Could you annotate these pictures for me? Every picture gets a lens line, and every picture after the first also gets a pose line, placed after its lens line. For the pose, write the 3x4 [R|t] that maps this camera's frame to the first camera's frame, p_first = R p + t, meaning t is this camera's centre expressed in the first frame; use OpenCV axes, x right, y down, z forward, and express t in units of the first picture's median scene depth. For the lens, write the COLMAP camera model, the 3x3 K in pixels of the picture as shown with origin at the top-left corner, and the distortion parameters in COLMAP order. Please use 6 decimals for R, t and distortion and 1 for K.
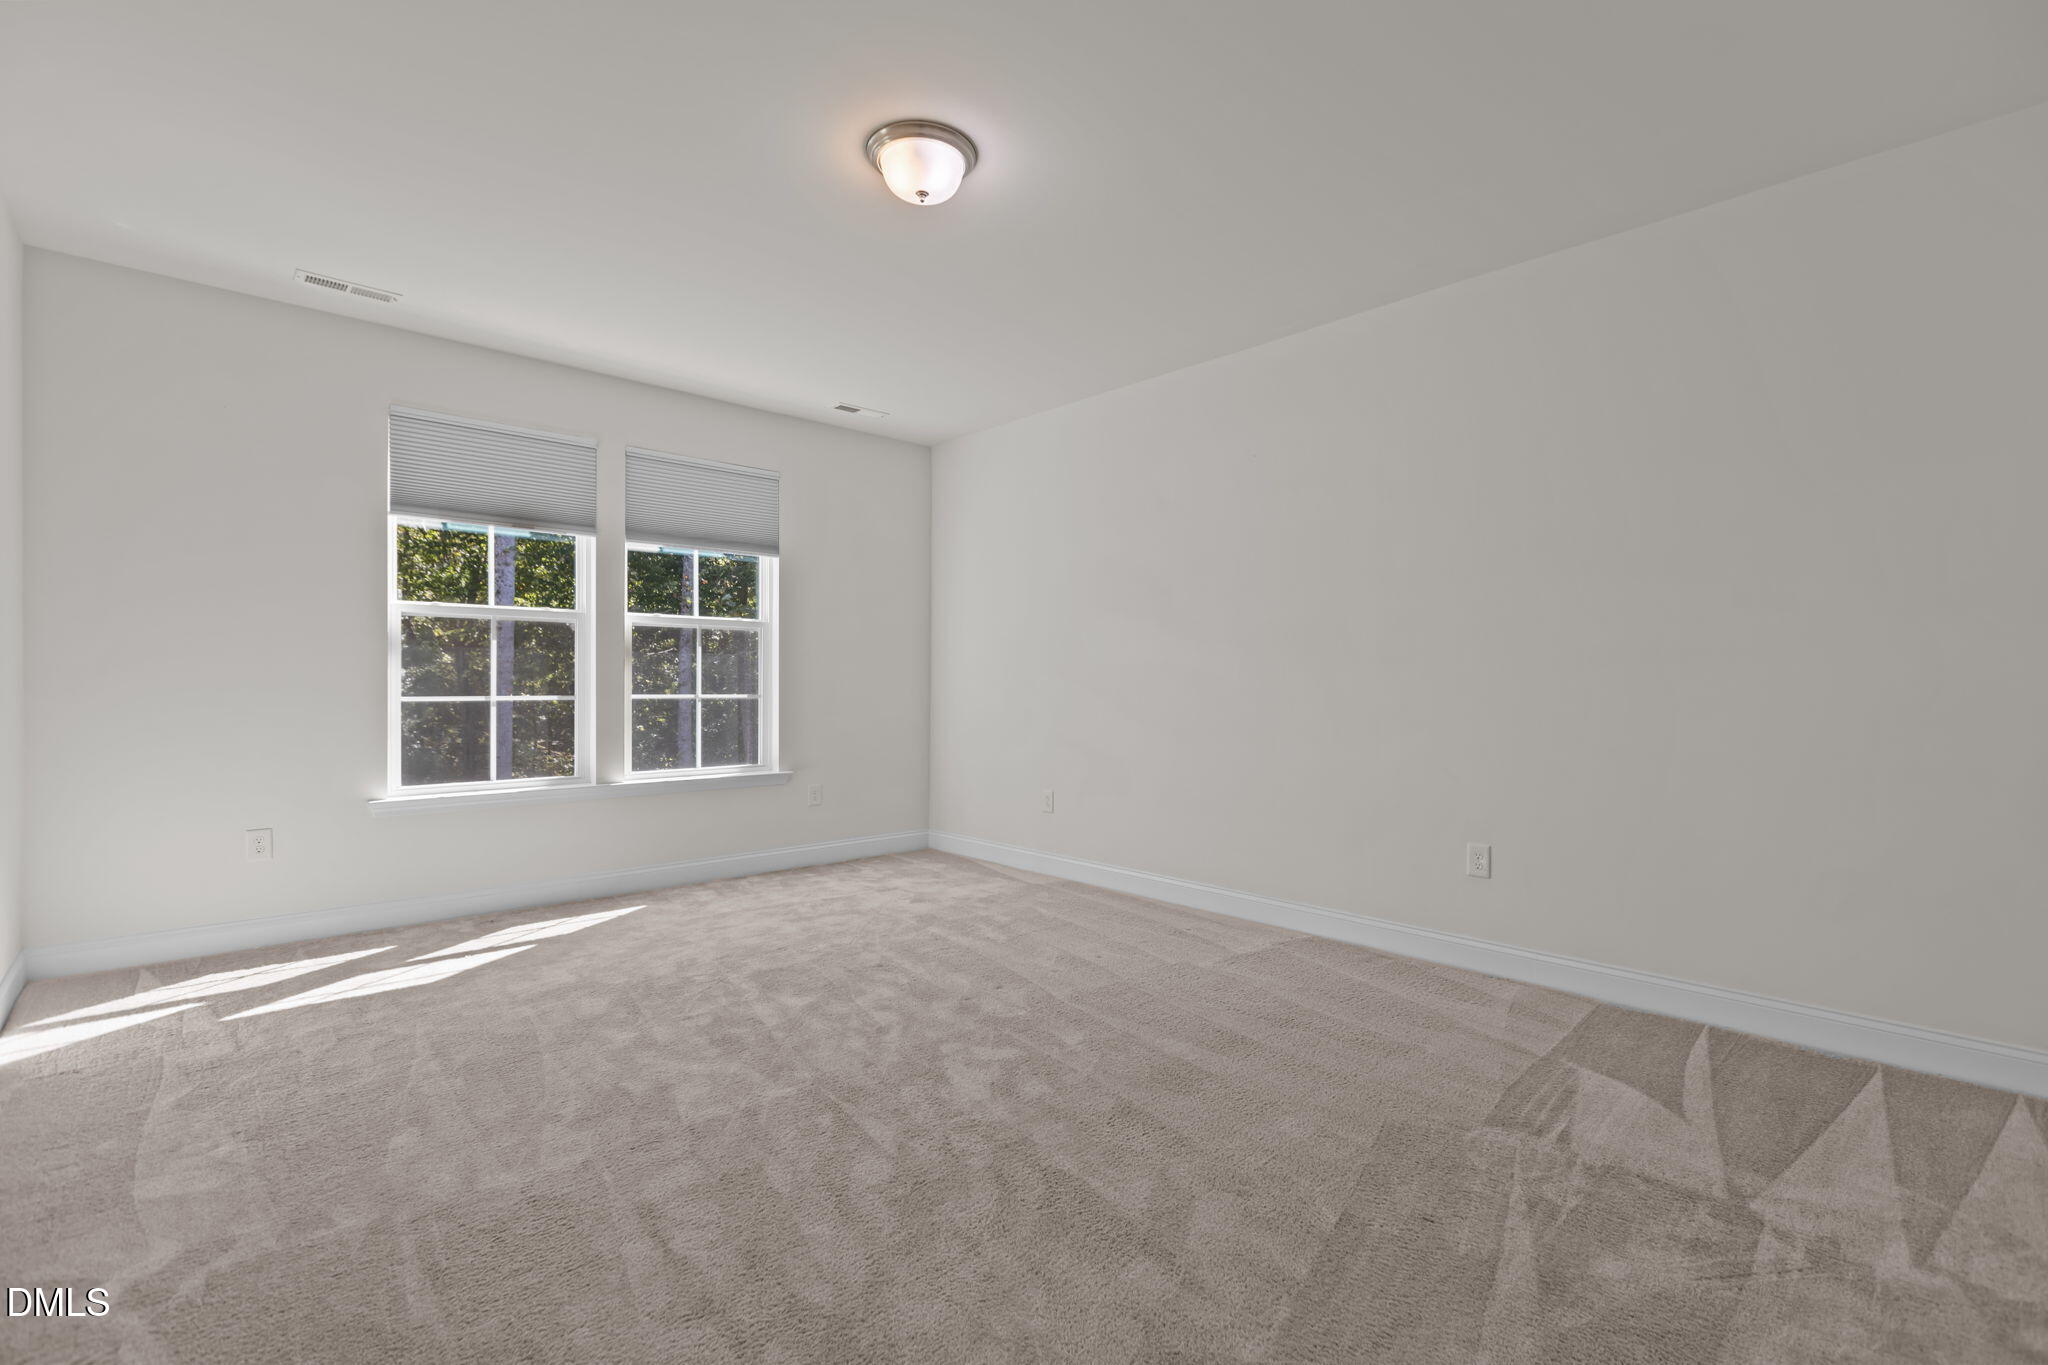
lens RADIAL K [[907.7, 0, 1024.0], [0, 907.7, 682.5], [0, 0, 1]] dist [0.005536, 0.000152]
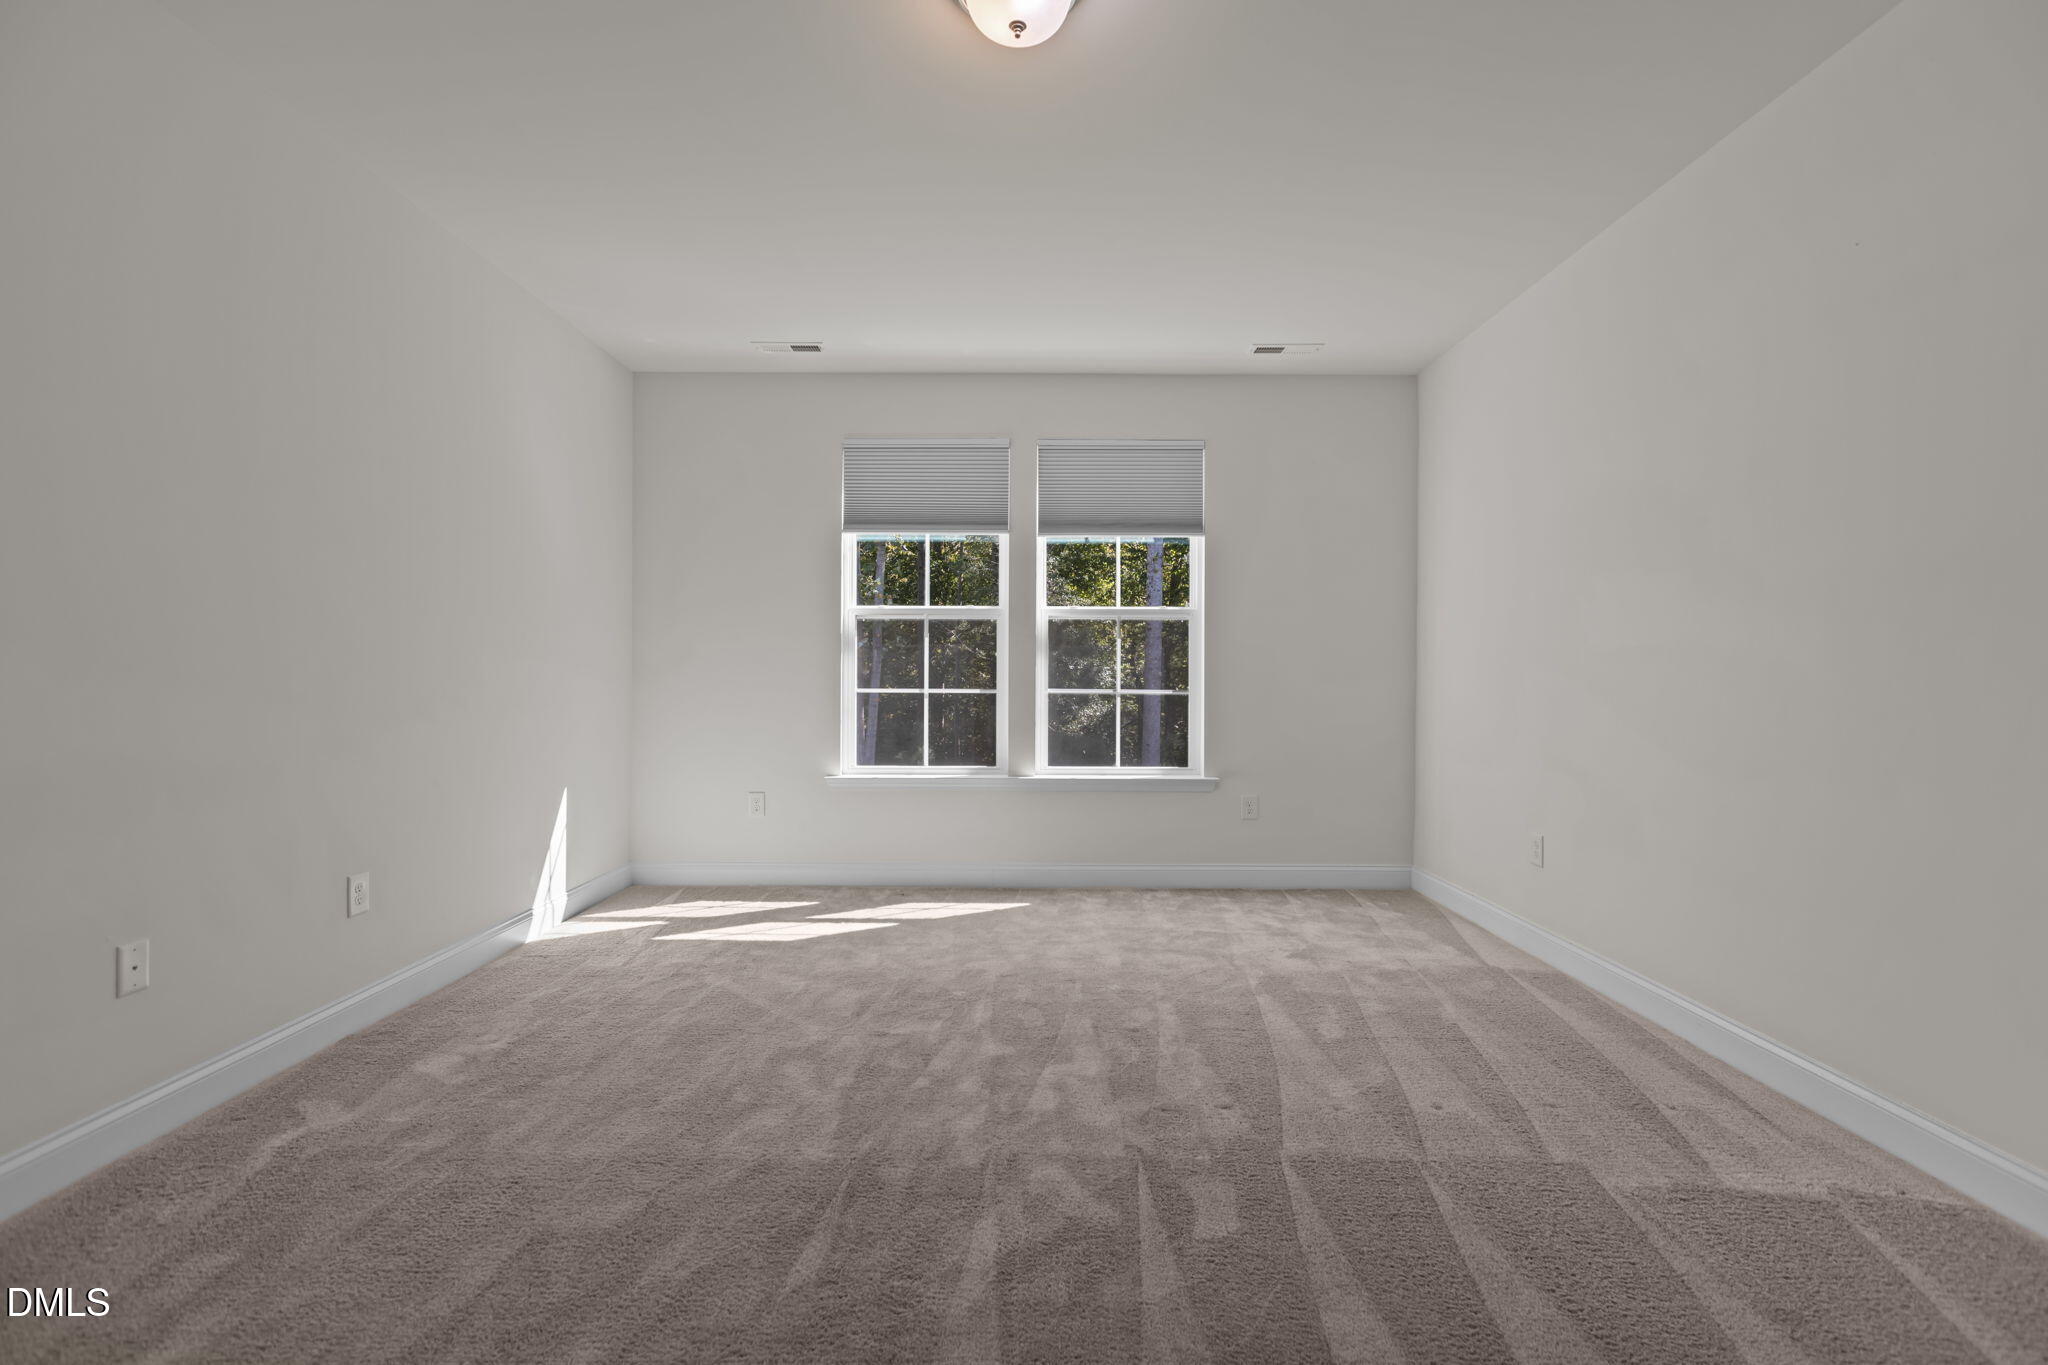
lens RADIAL K [[916.2, 0, 1016.2], [0, 916.2, 672.2], [0, 0, 1]] dist [0.003399, 0.000476]
pose [[0.734653, -0.002119, -0.678439, 0.231075], [-0.001168, 0.999990, -0.004388, -0.000265], [0.678442, 0.004016, 0.734643, 0.247299]]
